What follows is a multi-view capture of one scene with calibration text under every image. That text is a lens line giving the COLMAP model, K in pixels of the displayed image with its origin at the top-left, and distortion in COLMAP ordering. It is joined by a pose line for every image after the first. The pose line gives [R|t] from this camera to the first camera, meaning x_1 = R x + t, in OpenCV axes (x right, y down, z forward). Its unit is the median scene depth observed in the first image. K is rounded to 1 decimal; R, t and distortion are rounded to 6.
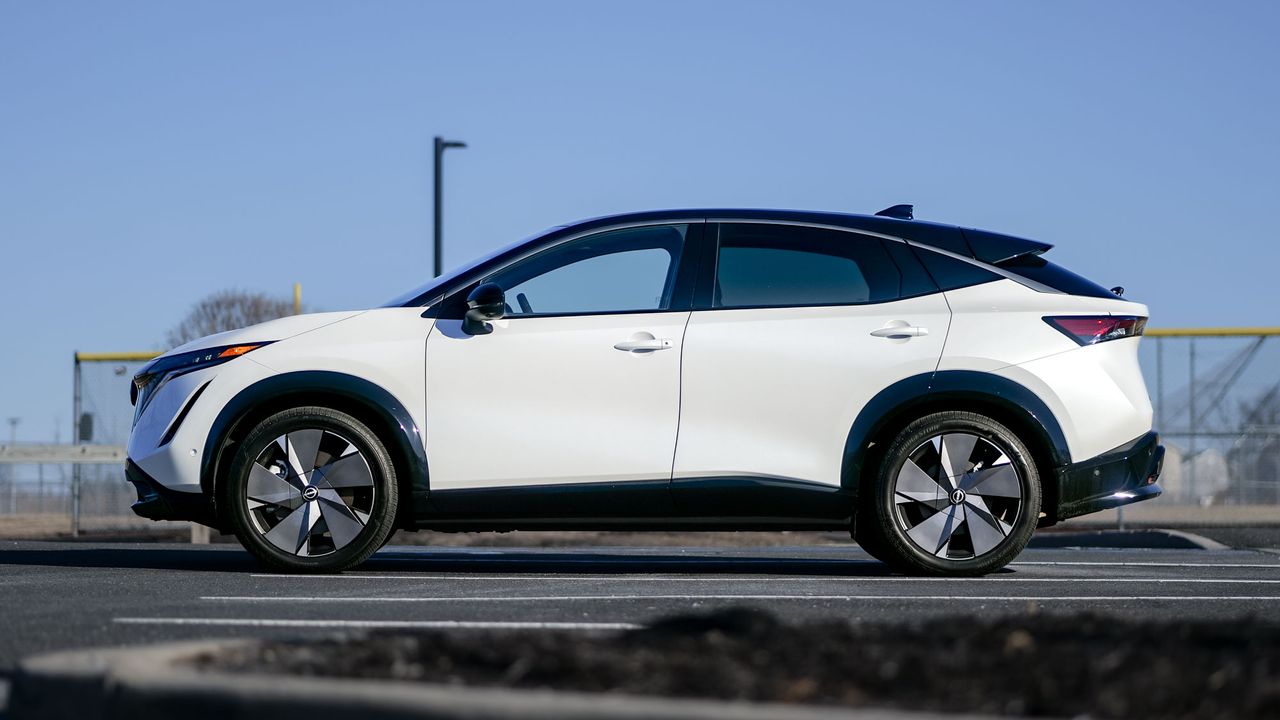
lens RADIAL K [[3682.6, 0, 640.0], [0, 3682.6, 360.0], [0, 0, 1]] dist [-0.162208, -0.358717]
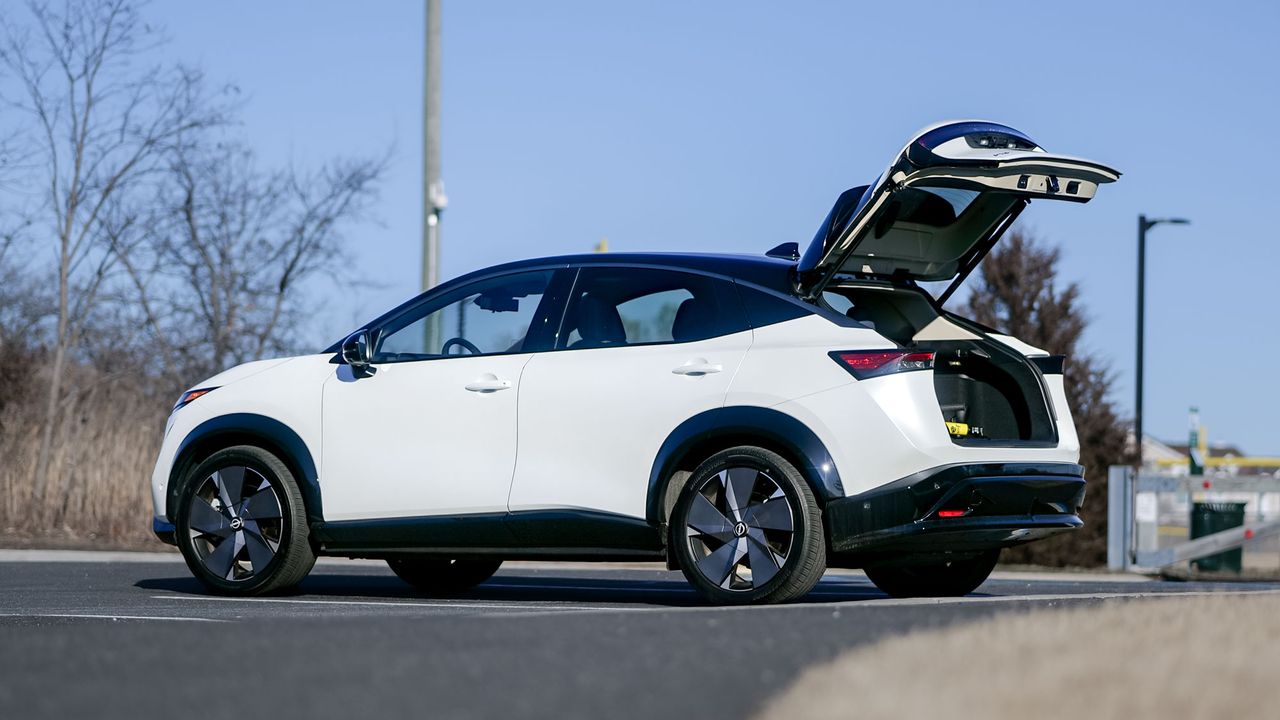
lens RADIAL K [[3682.6, 0, 640.0], [0, 3682.6, 360.0], [0, 0, 1]] dist [-0.162208, -0.358717]
pose [[0.871070, -0.018685, -0.490803, 0.560363], [0.013330, 0.999807, -0.014404, 0.004429], [0.490977, 0.006004, 0.871152, 0.095603]]
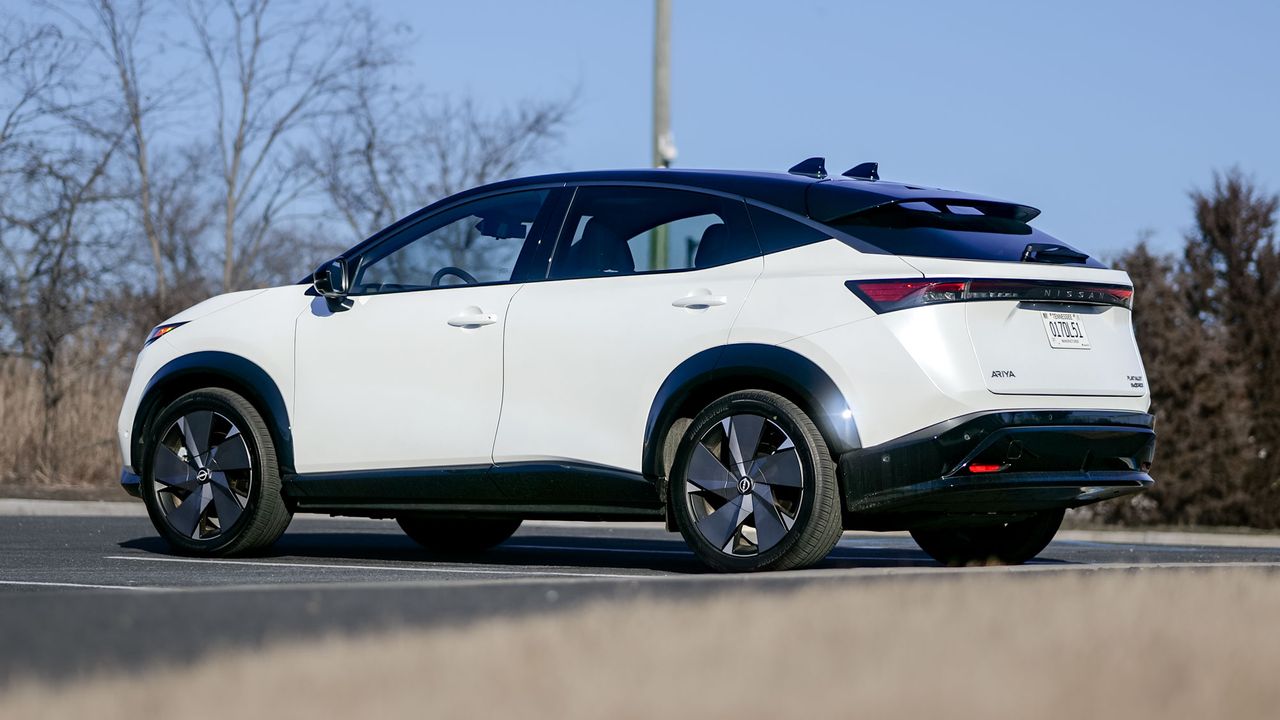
lens RADIAL K [[3682.6, 0, 640.0], [0, 3682.6, 360.0], [0, 0, 1]] dist [-0.162208, -0.358717]
pose [[0.834128, -0.009224, -0.551493, 0.551935], [0.008750, 0.999956, -0.003491, 0.009680], [0.551501, -0.001913, 0.834172, 0.242804]]
